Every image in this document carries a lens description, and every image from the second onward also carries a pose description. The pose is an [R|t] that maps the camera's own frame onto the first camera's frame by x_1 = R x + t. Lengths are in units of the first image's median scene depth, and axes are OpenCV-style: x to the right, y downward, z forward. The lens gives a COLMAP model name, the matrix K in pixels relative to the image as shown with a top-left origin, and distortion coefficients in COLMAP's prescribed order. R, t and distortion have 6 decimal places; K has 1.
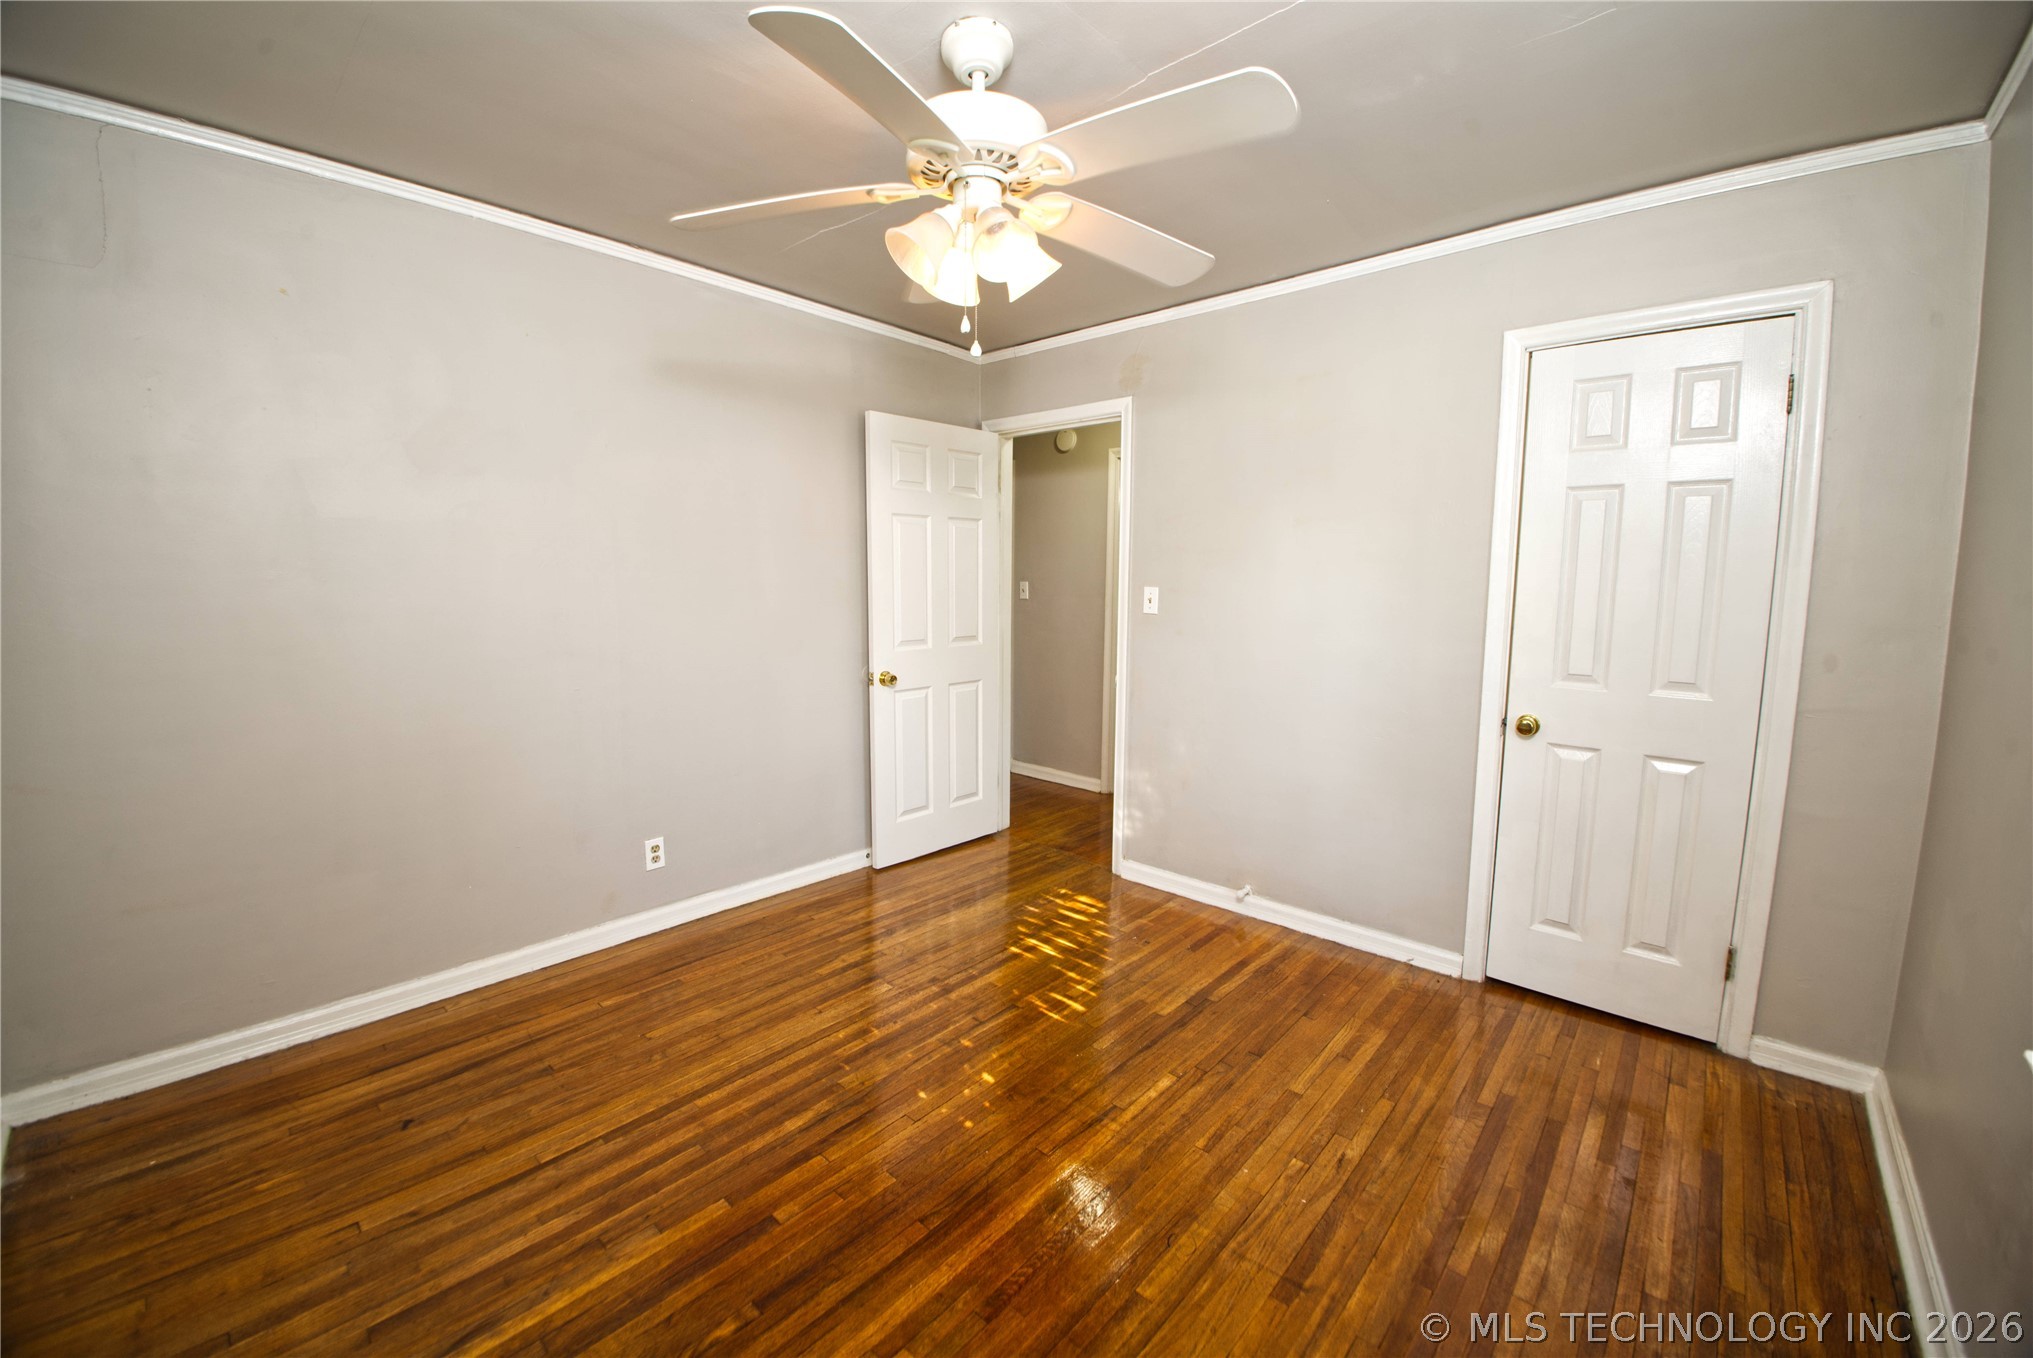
lens RADIAL K [[783.5, 0, 1015.1], [0, 783.5, 671.1], [0, 0, 1]] dist [-0.036207, -0.002190]
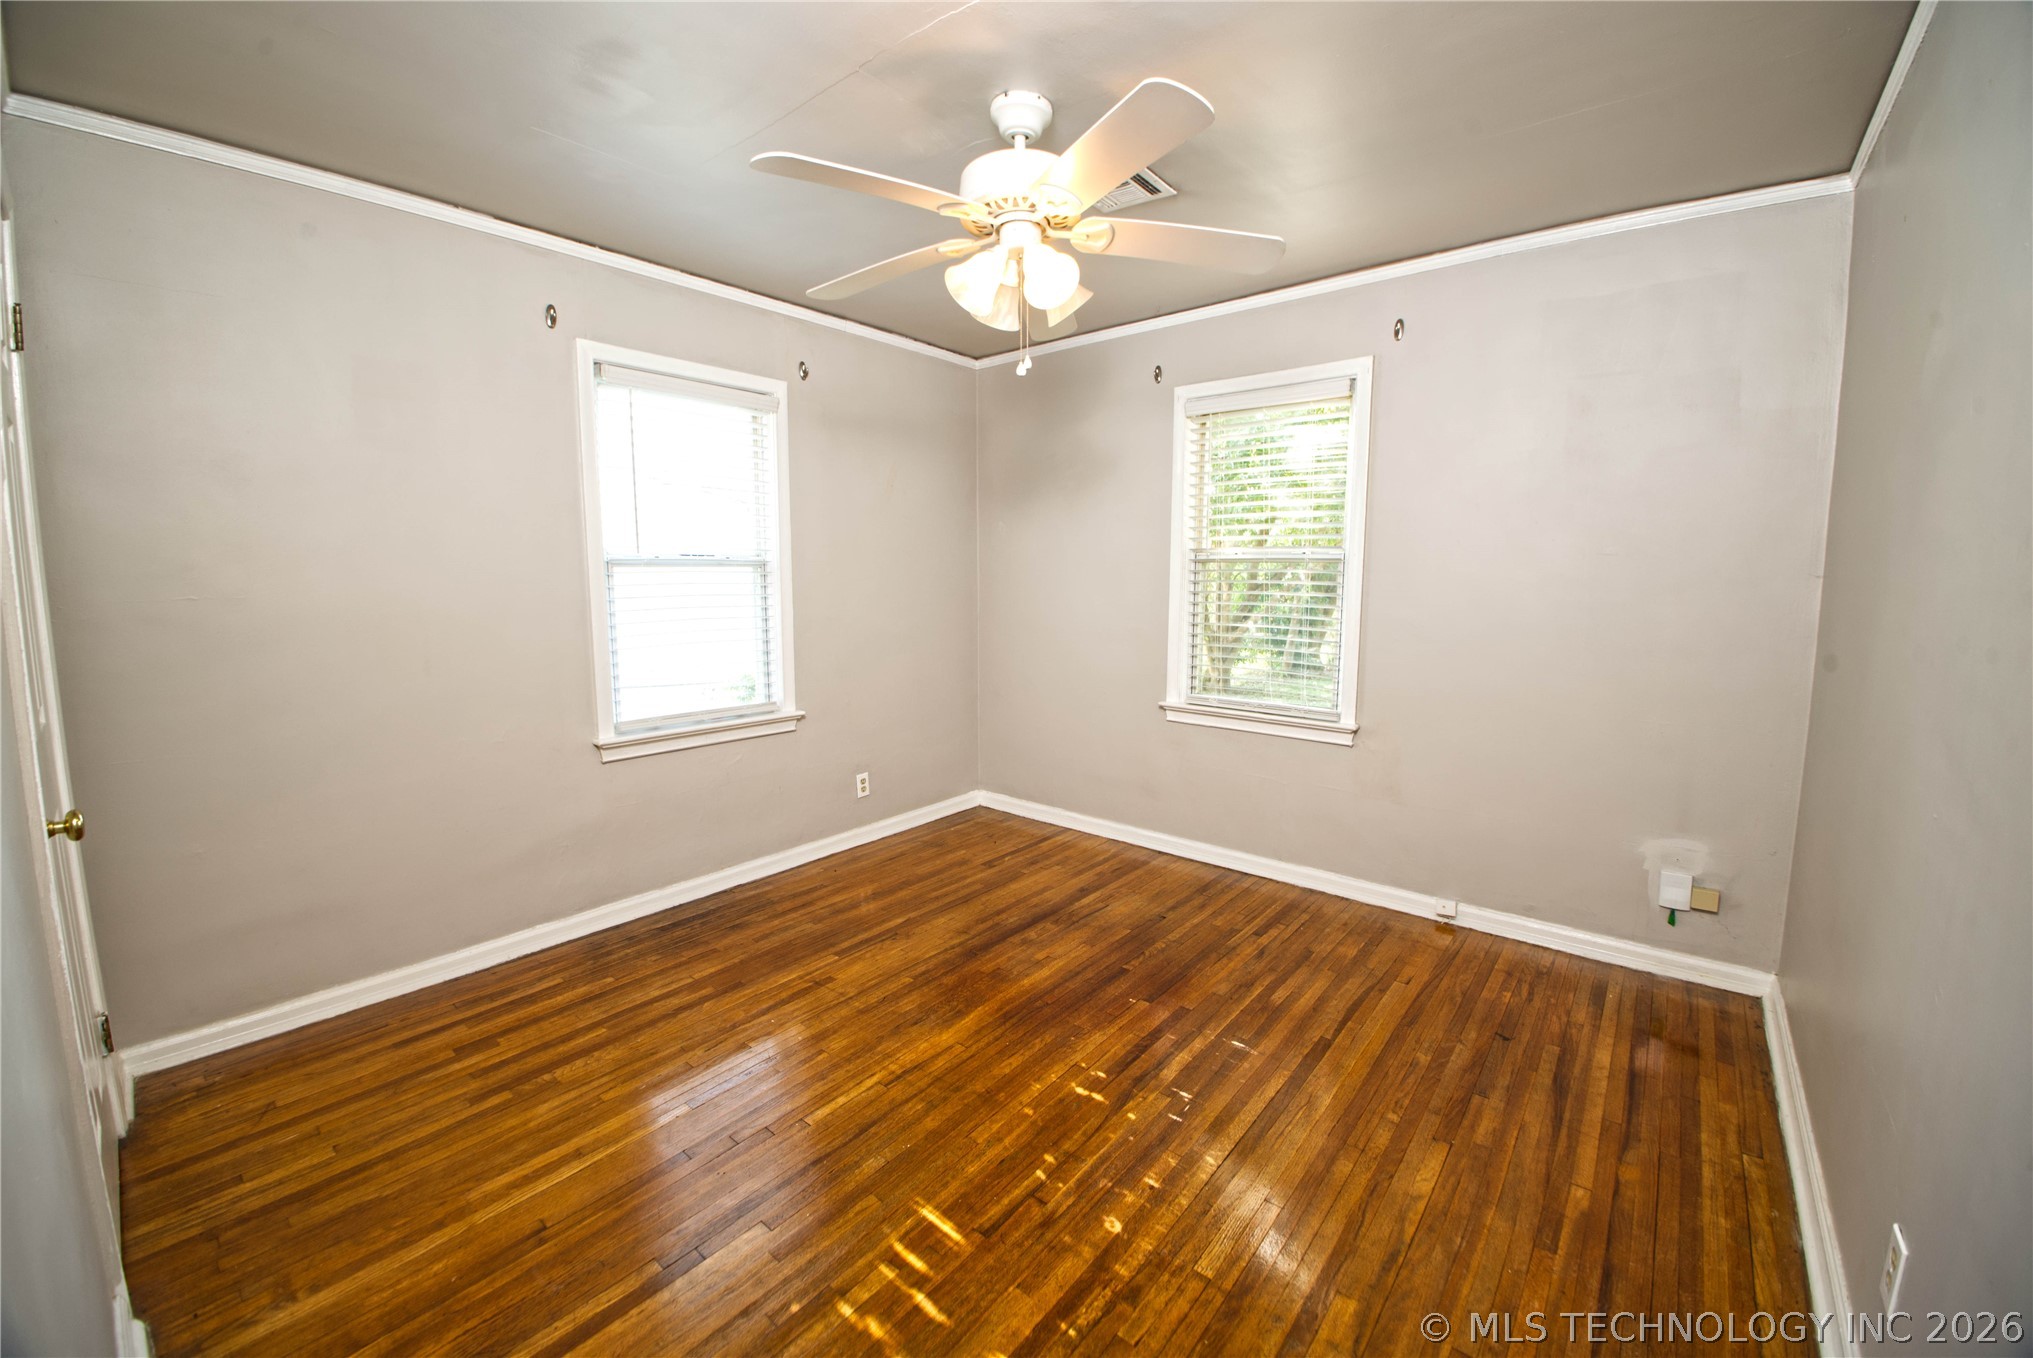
lens RADIAL K [[783.5, 0, 1020.3], [0, 783.5, 670.3], [0, 0, 1]] dist [-0.036207, -0.002190]
pose [[-0.998822, -0.005993, -0.048147, 0.005155], [-0.017065, 0.972327, 0.233001, -0.211826], [0.045418, 0.233548, -0.971284, 1.898377]]
